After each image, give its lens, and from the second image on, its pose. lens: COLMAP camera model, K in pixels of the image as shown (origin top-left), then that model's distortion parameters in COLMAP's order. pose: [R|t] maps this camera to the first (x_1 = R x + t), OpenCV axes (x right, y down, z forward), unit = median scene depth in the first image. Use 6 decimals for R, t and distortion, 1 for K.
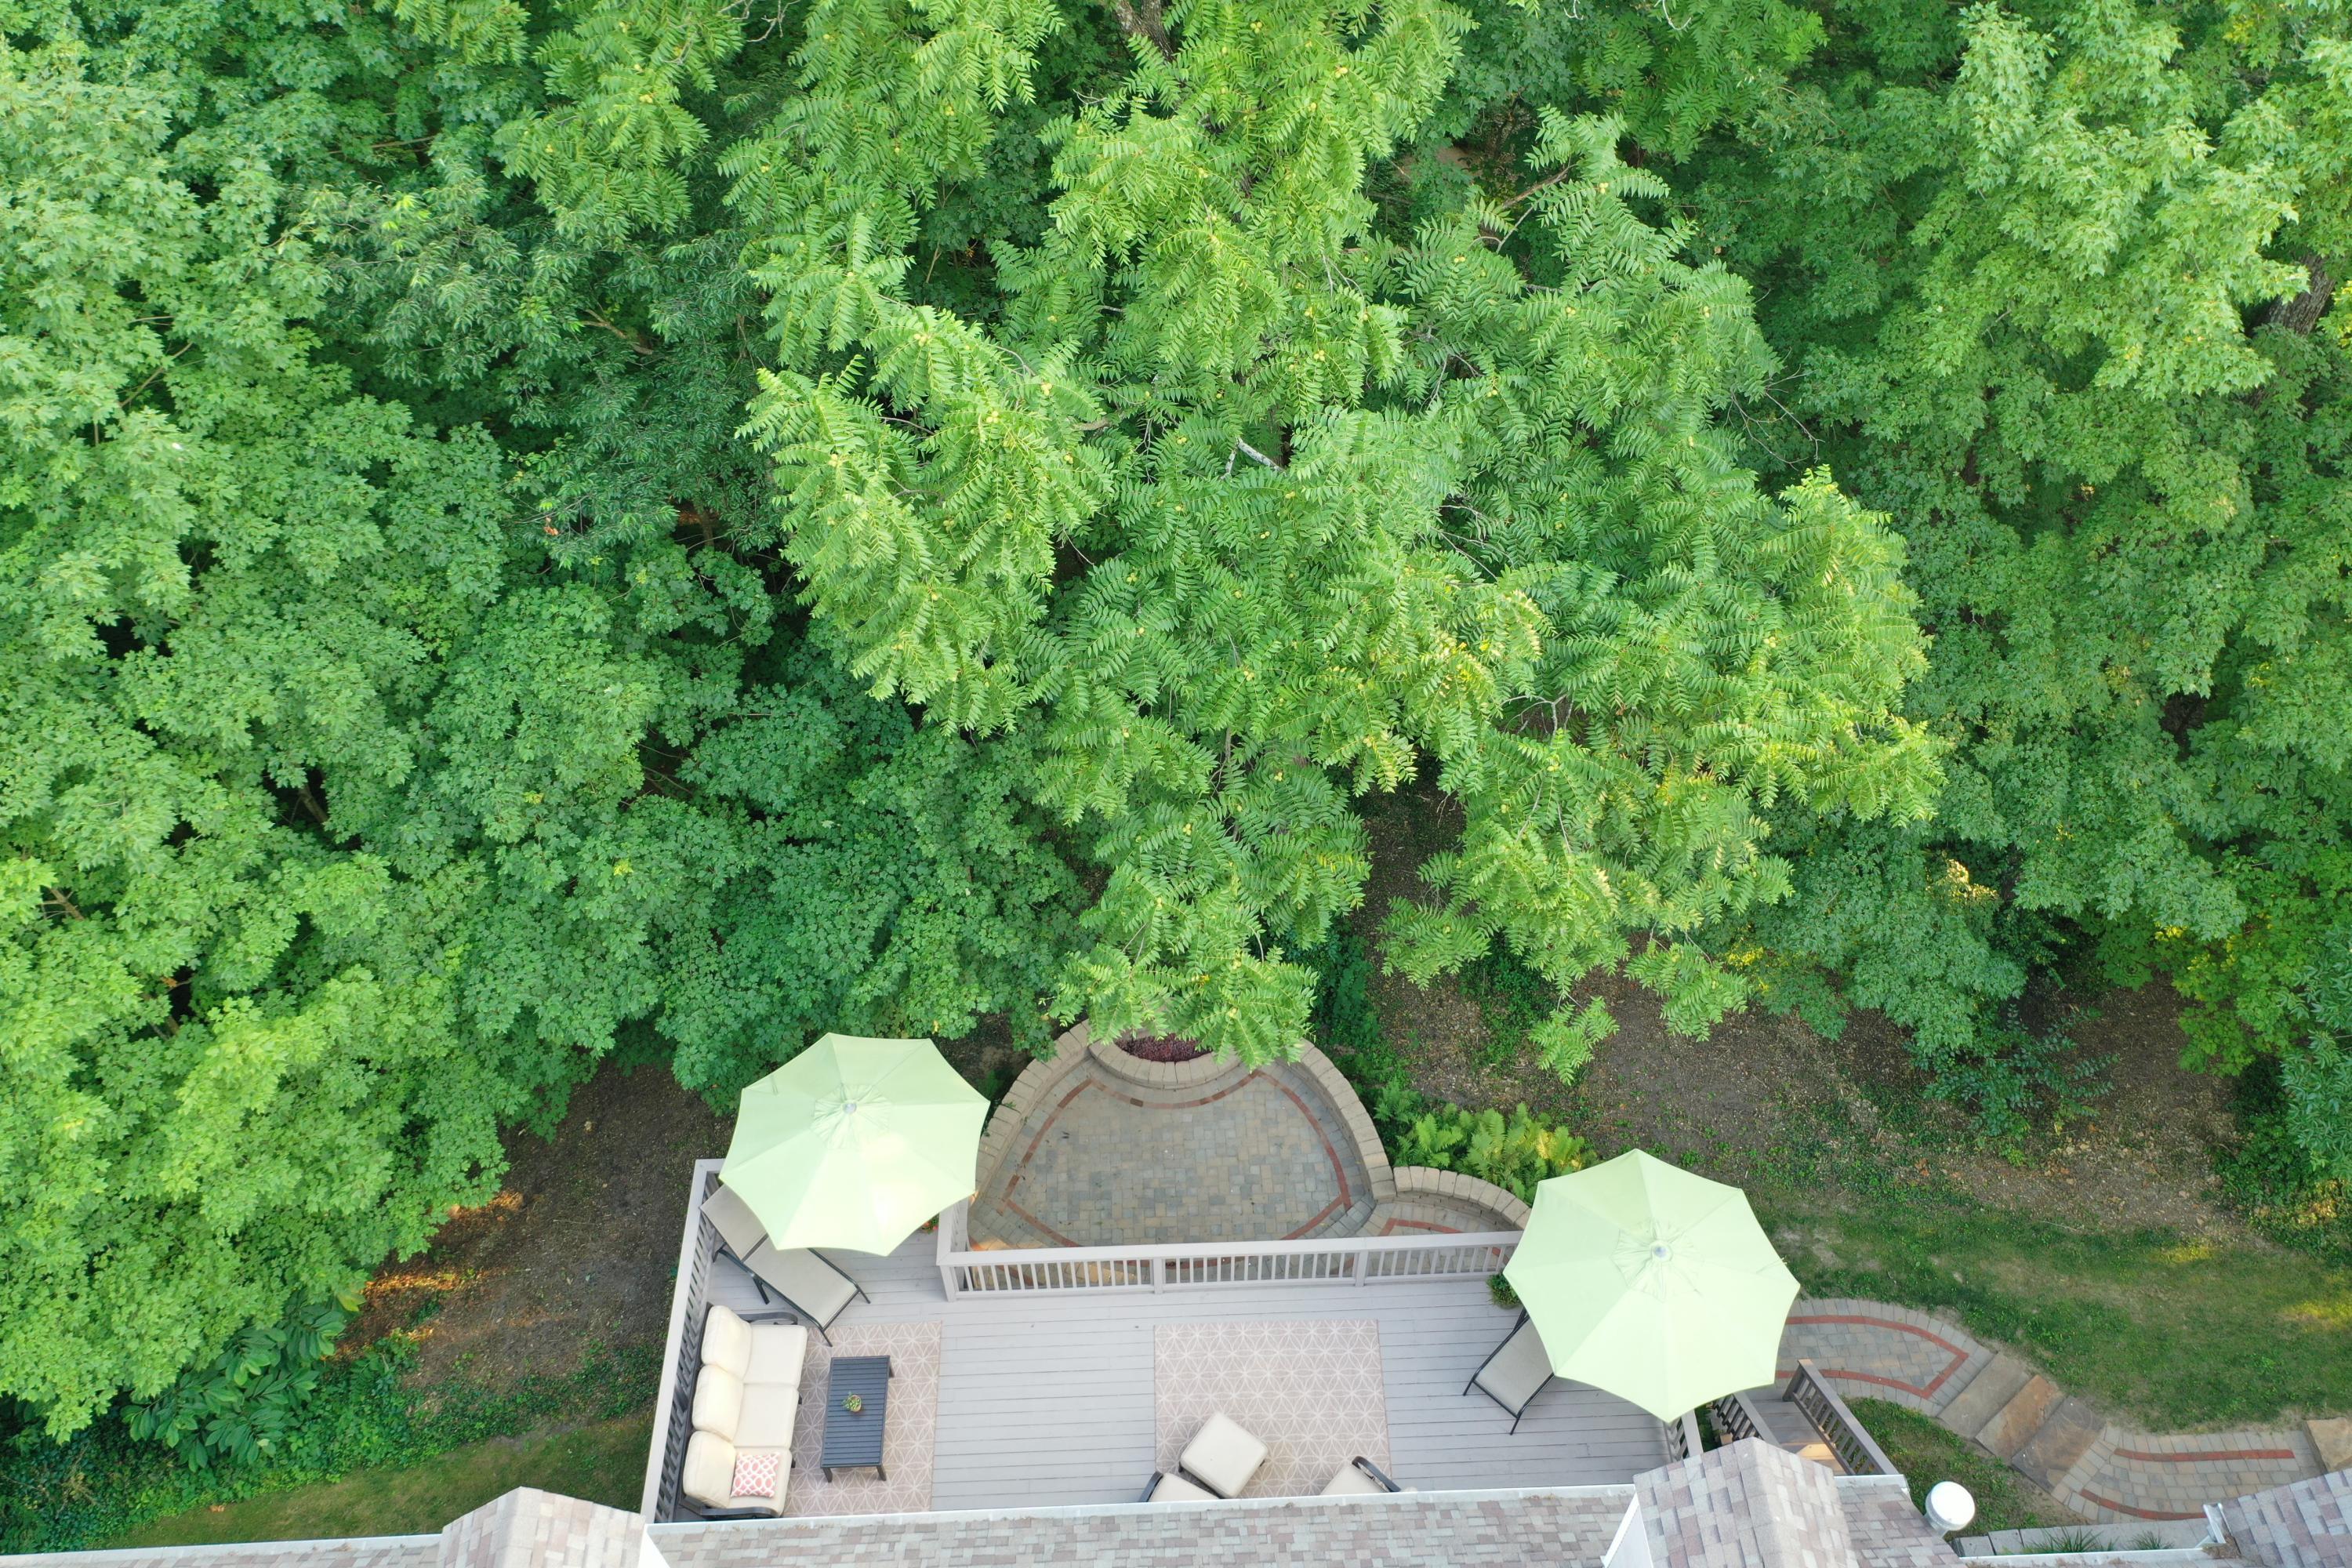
lens RADIAL K [[1867.2, 0, 1174.4], [0, 1867.2, 782.9], [0, 0, 1]] dist [0.013557, 0.000541]
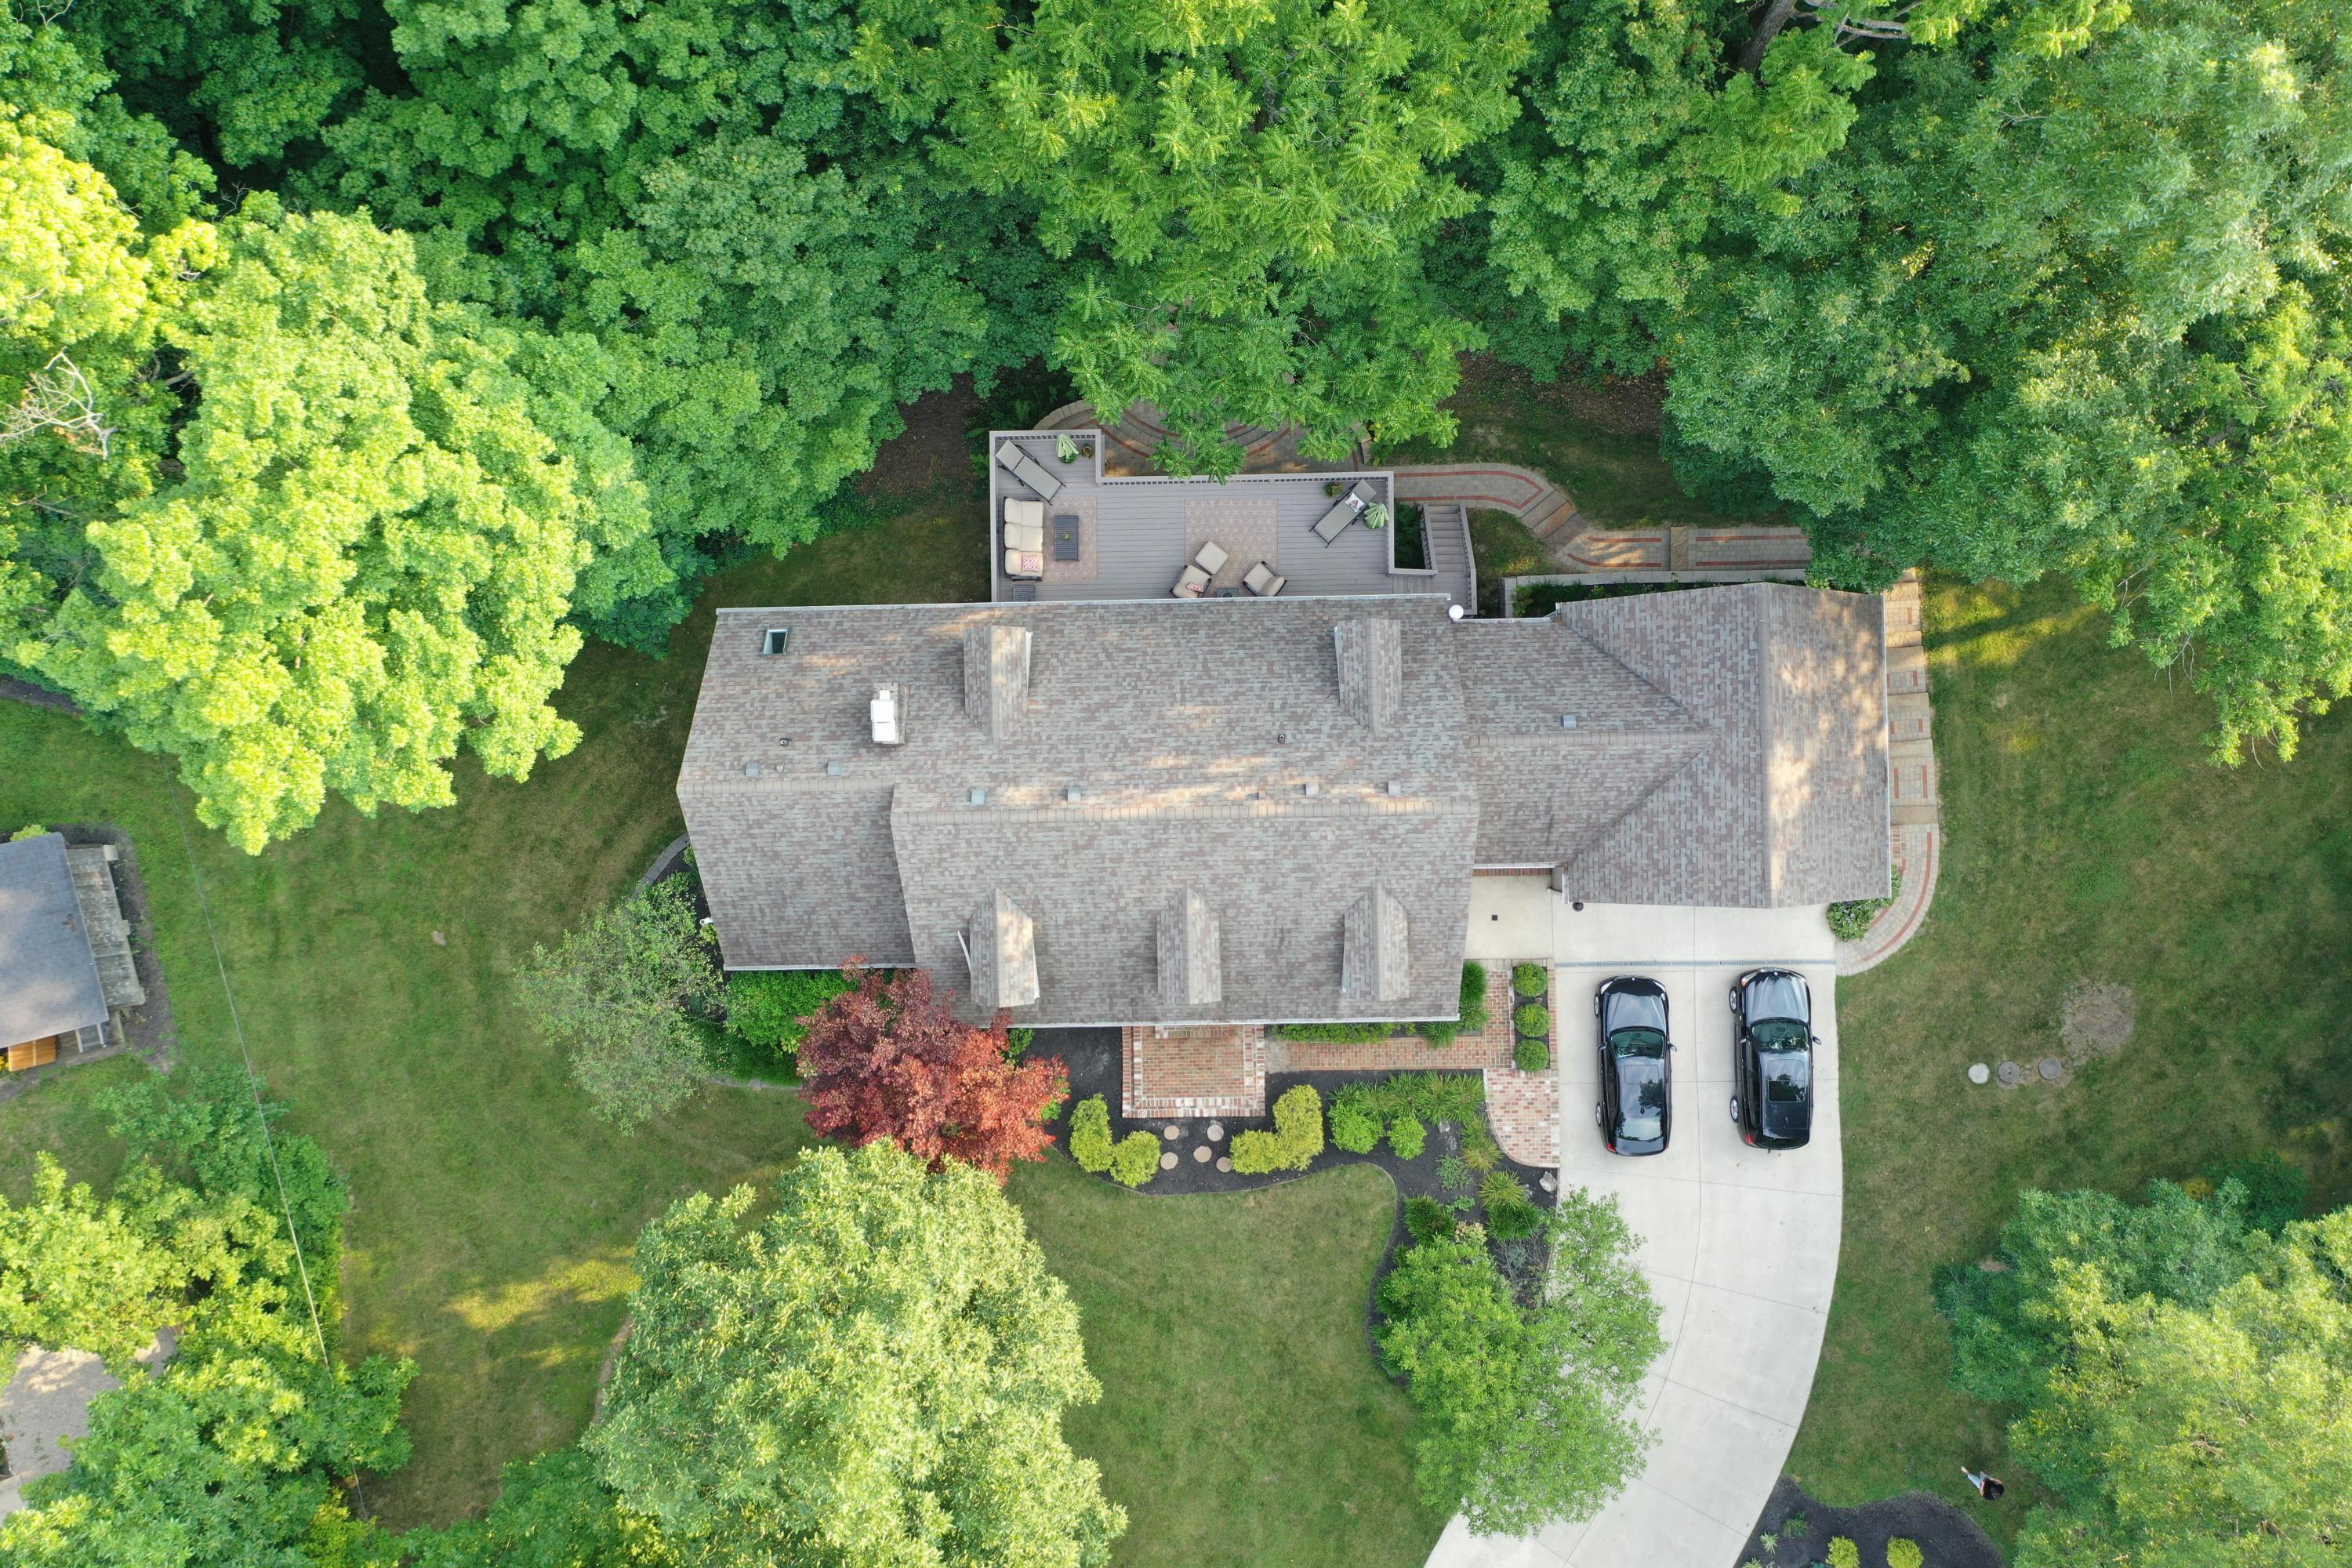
lens RADIAL K [[1867.2, 0, 1177.6], [0, 1867.2, 785.1], [0, 0, 1]] dist [0.013557, 0.000541]
pose [[0.999845, 0.017427, -0.002688, -0.008723], [-0.011517, 0.760822, 0.648858, -1.179684], [0.013353, -0.648726, 0.760905, -1.275499]]
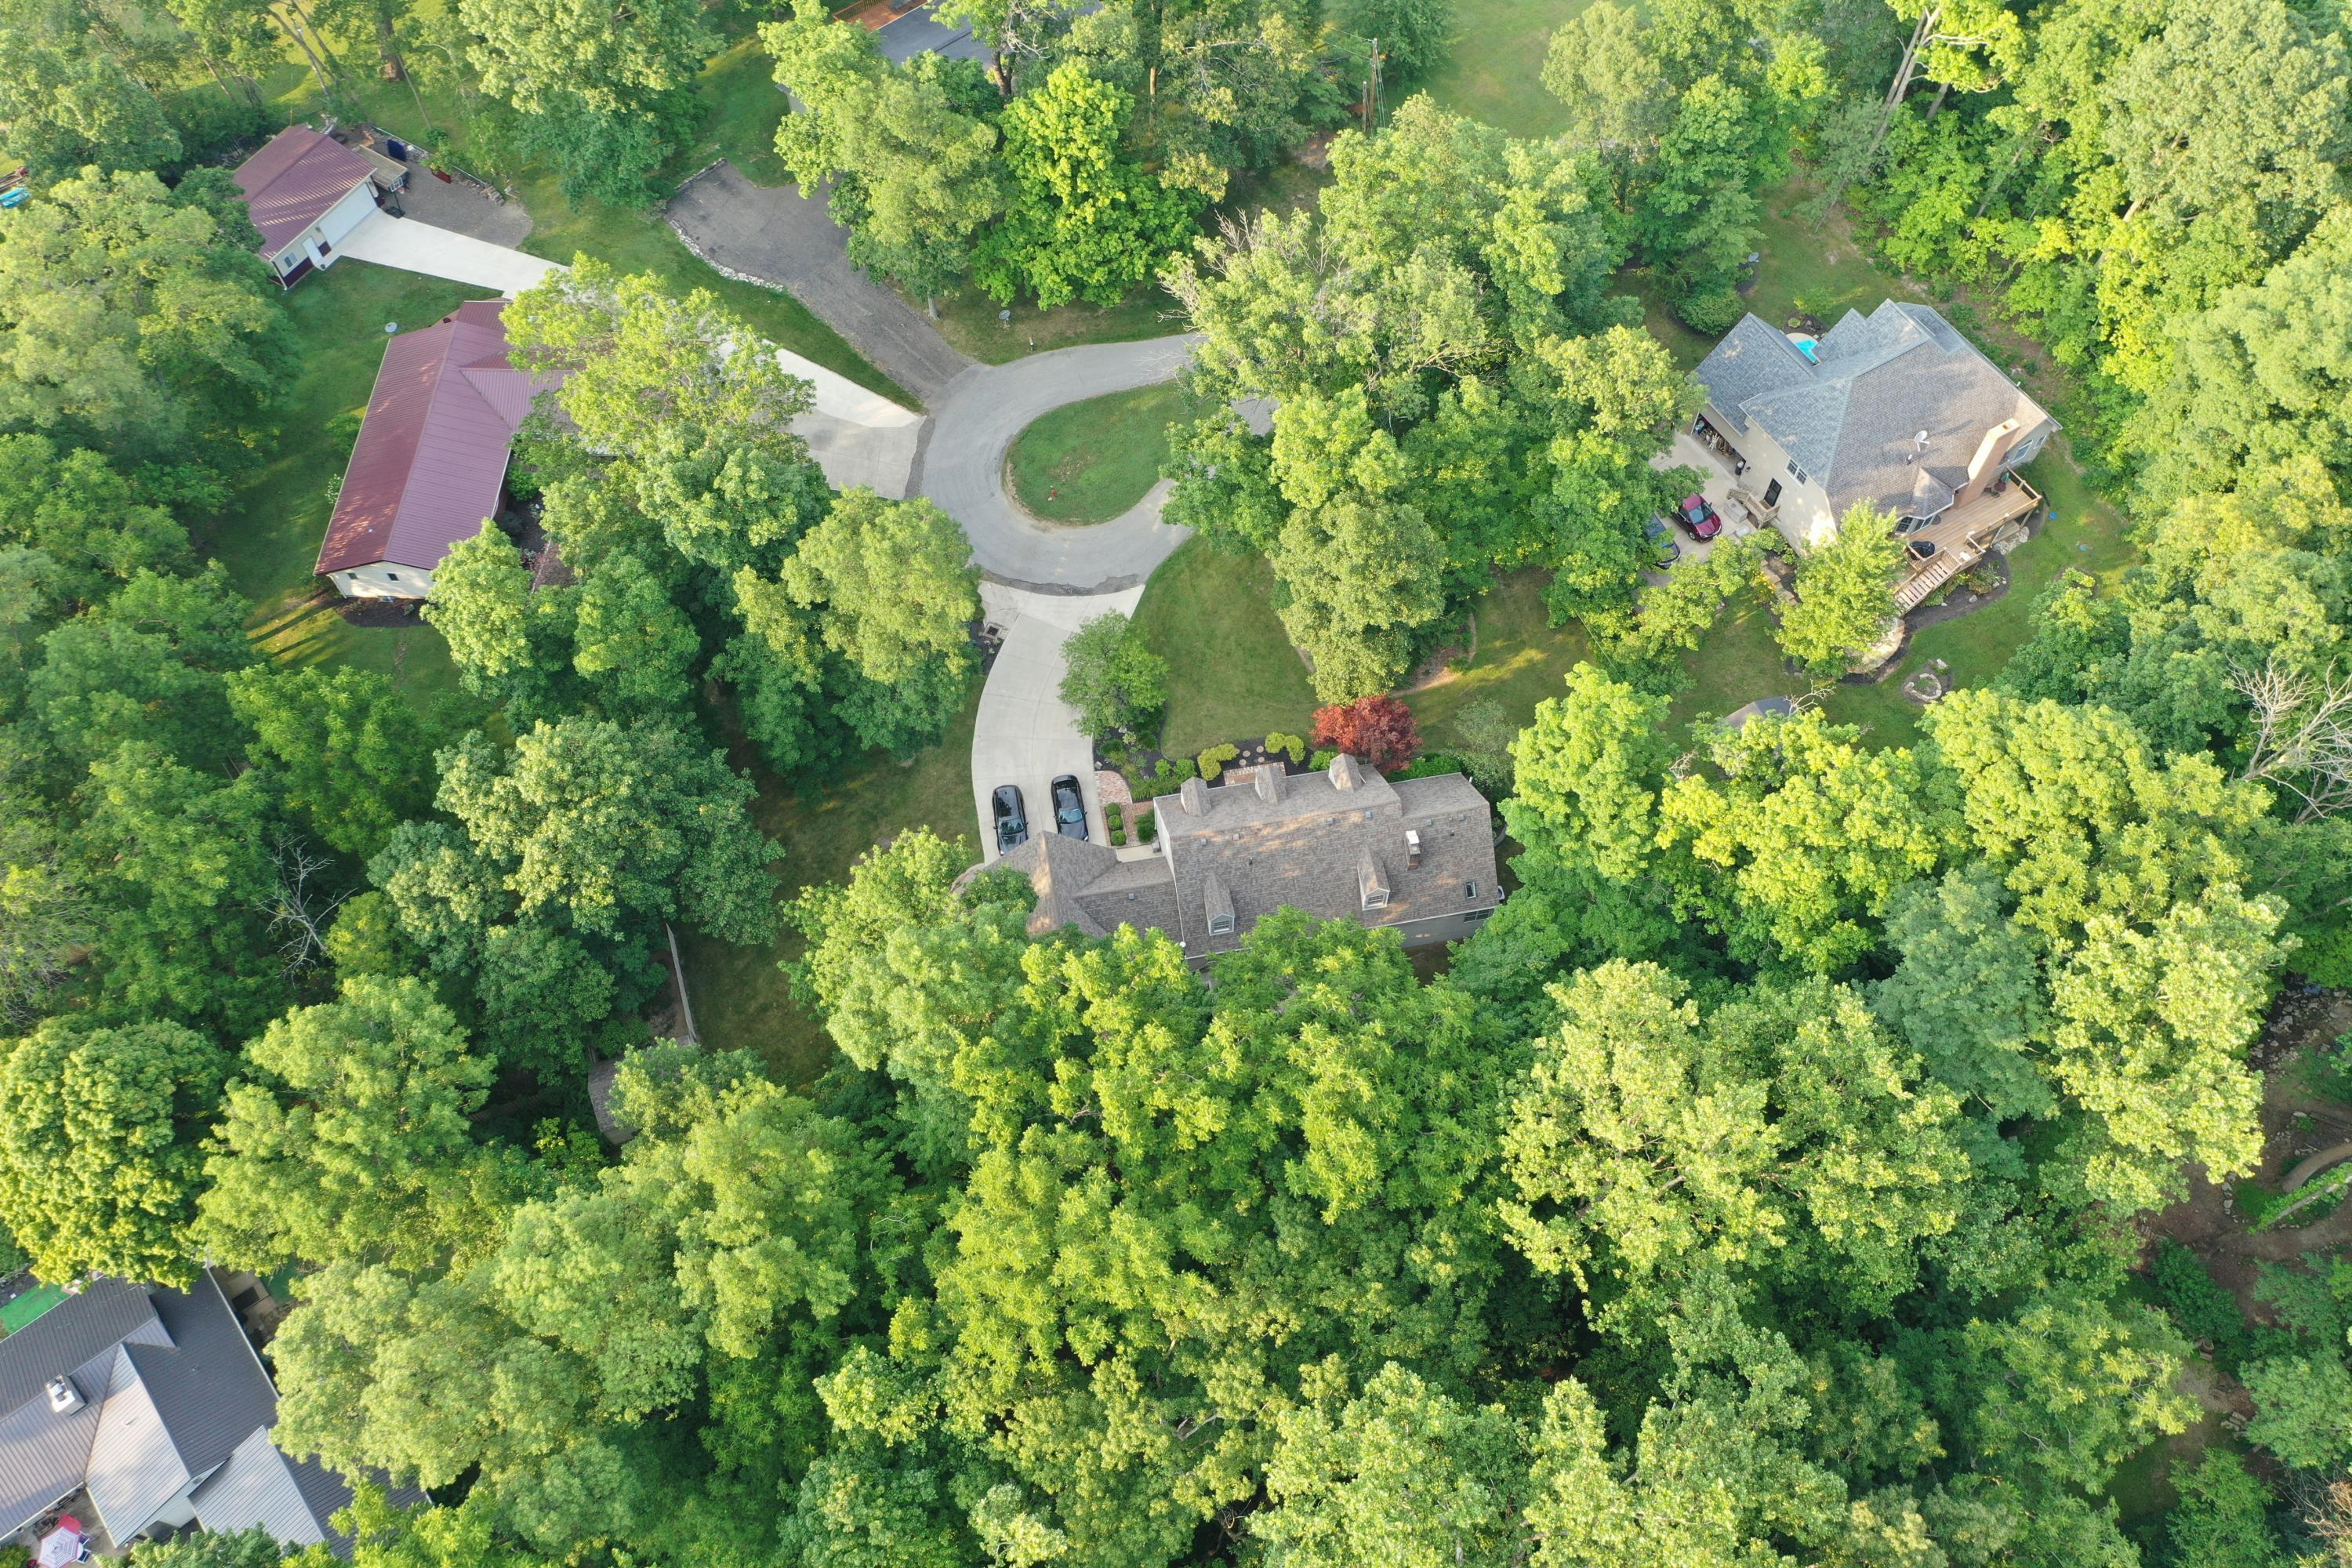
lens RADIAL K [[1867.2, 0, 1164.9], [0, 1867.2, 776.3], [0, 0, 1]] dist [0.013557, 0.000541]
pose [[-0.990269, 0.131961, -0.044207, 0.629293], [-0.084717, -0.319572, 0.943767, -5.205442], [0.110413, 0.938328, 0.327642, -1.606796]]
